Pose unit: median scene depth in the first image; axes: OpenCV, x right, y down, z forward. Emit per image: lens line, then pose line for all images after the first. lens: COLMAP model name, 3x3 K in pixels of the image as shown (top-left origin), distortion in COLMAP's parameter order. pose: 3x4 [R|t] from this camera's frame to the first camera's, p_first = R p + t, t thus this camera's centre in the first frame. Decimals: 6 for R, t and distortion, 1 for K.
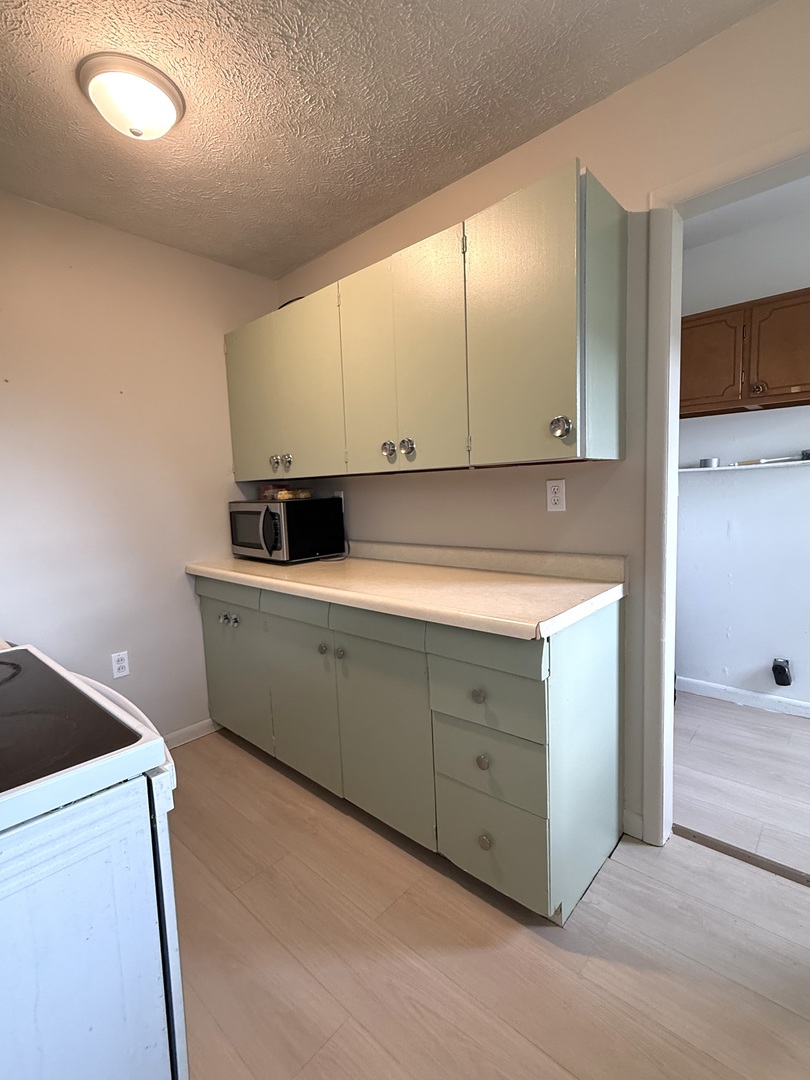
lens RADIAL K [[498.6, 0, 404.2], [0, 498.6, 538.5], [0, 0, 1]] dist [0.001164, -0.001029]
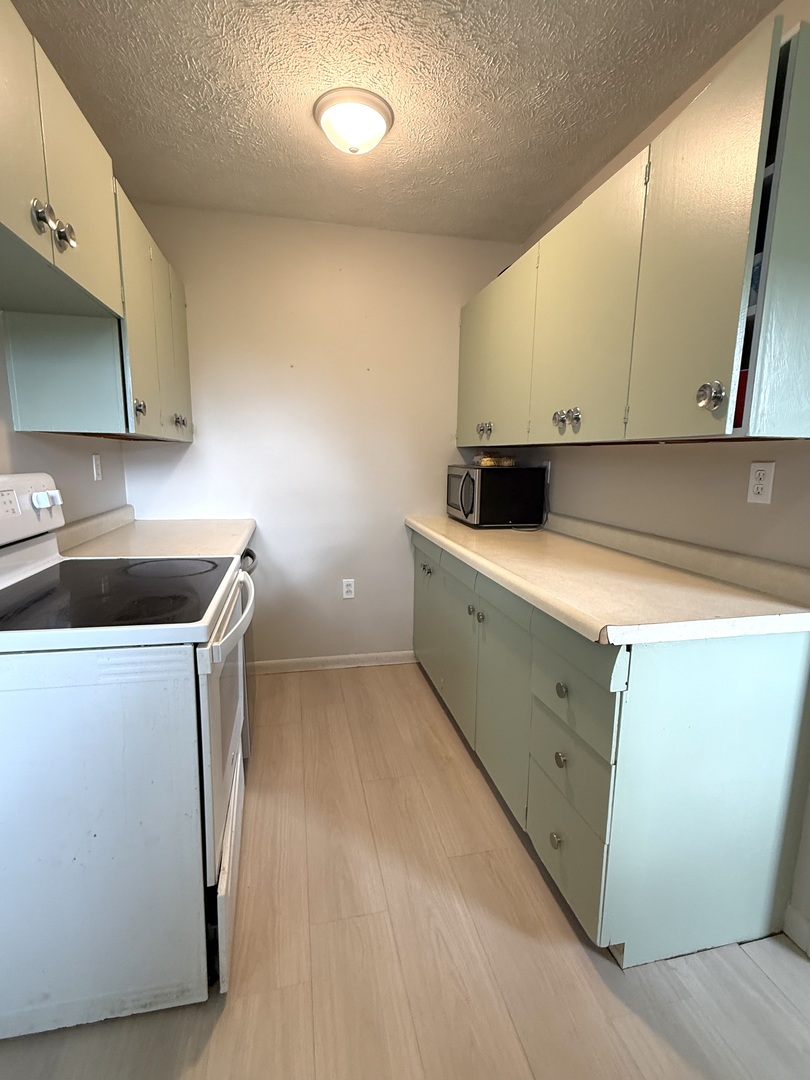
lens RADIAL K [[498.6, 0, 399.9], [0, 498.6, 539.4], [0, 0, 1]] dist [0.001164, -0.001029]
pose [[0.809845, 0.144608, -0.568542, 0.293286], [-0.102557, 0.989117, 0.105495, -0.023438], [0.577610, -0.027127, 0.815862, 0.051165]]
